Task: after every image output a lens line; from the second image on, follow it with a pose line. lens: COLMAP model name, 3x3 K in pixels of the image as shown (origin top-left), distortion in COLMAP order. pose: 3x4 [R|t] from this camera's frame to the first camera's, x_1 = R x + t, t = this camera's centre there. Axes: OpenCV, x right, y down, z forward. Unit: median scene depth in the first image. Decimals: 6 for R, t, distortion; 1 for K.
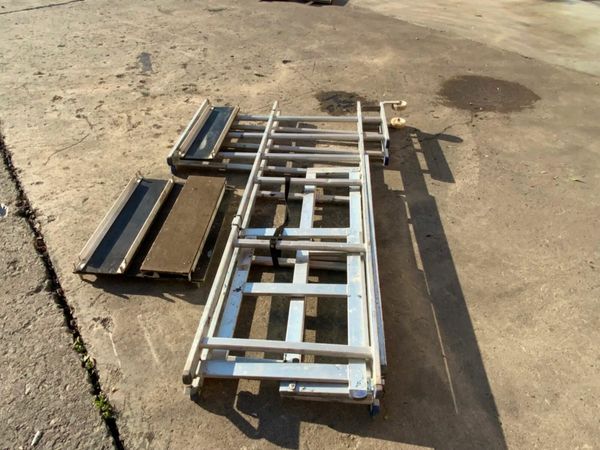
lens RADIAL K [[410.7, 0, 300.0], [0, 410.7, 224.7], [0, 0, 1]] dist [0.026663, -0.034924]
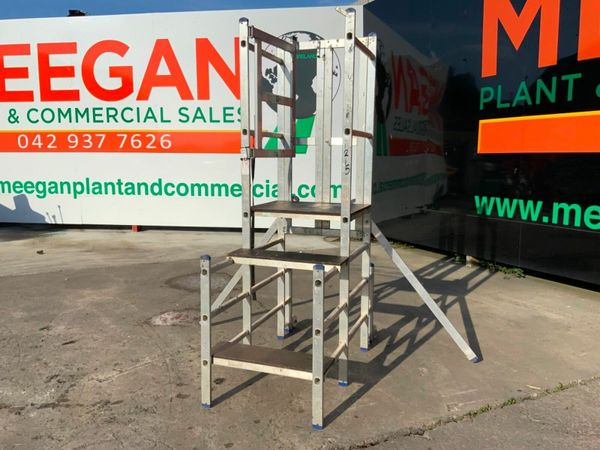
lens RADIAL K [[497.0, 0, 298.2], [0, 497.0, 223.7], [0, 0, 1]] dist [0.049773, -0.095368]
pose [[0.195857, -0.155477, 0.968229, -1.093619], [0.626512, 0.779410, -0.001577, -0.298870], [-0.754402, 0.606916, 0.250061, 0.292675]]
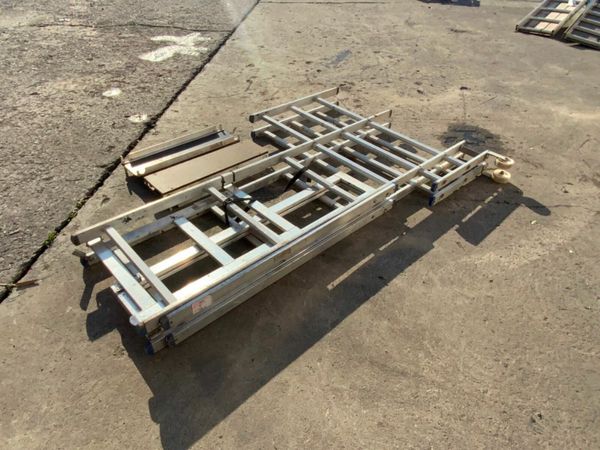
lens RADIAL K [[410.7, 0, 299.0], [0, 410.7, 226.1], [0, 0, 1]] dist [0.026663, -0.034924]
pose [[0.739745, 0.419876, -0.525816, 0.387440], [-0.440939, 0.892753, 0.092548, -0.049230], [0.508282, 0.163390, 0.845549, 0.090049]]
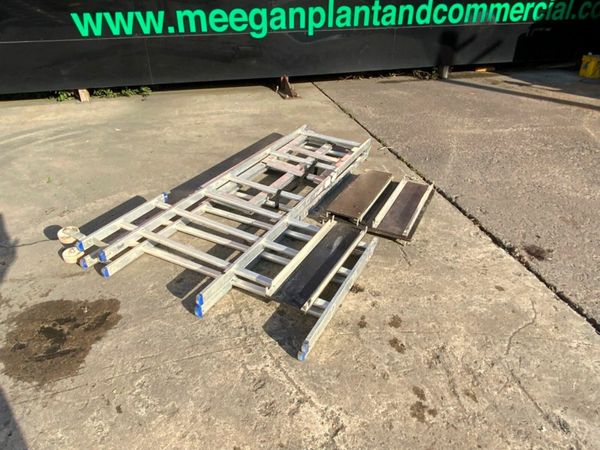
lens RADIAL K [[410.7, 0, 298.5], [0, 410.7, 225.6], [0, 0, 1]] dist [0.026663, -0.034924]
pose [[-0.919161, -0.233909, 0.316907, -0.327744], [0.228837, 0.337733, 0.913001, -0.784977], [-0.320589, 0.911714, -0.256904, 0.938156]]
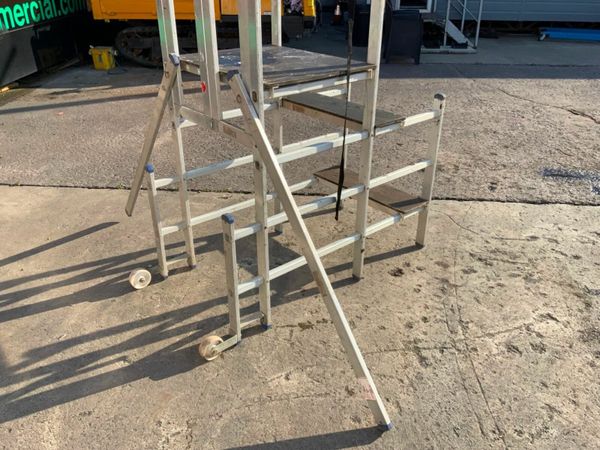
lens RADIAL K [[497.0, 0, 298.8], [0, 497.0, 228.8], [0, 0, 1]] dist [0.049773, -0.095368]
pose [[-0.656689, 0.337479, -0.674439, 0.400767], [-0.498785, 0.476413, 0.724047, -0.702805], [0.565662, 0.811874, -0.144526, 0.805154]]
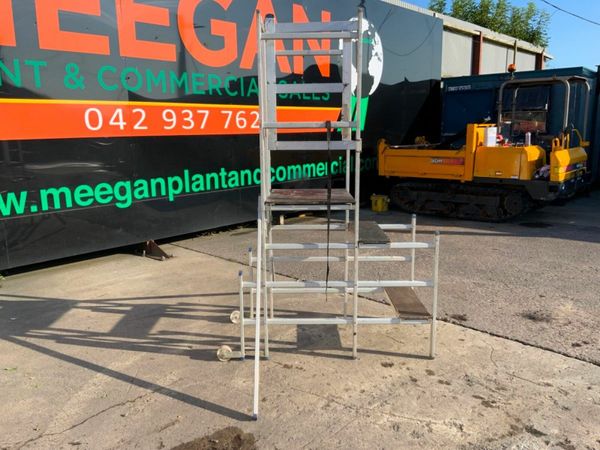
lens RADIAL K [[497.0, 0, 300.0], [0, 497.0, 226.0], [0, 0, 1]] dist [0.049773, -0.095368]
pose [[-0.989360, 0.015326, -0.144676, 0.086761], [-0.102062, 0.635555, 0.765280, -1.093643], [0.103678, 0.771904, -0.627228, 1.236045]]
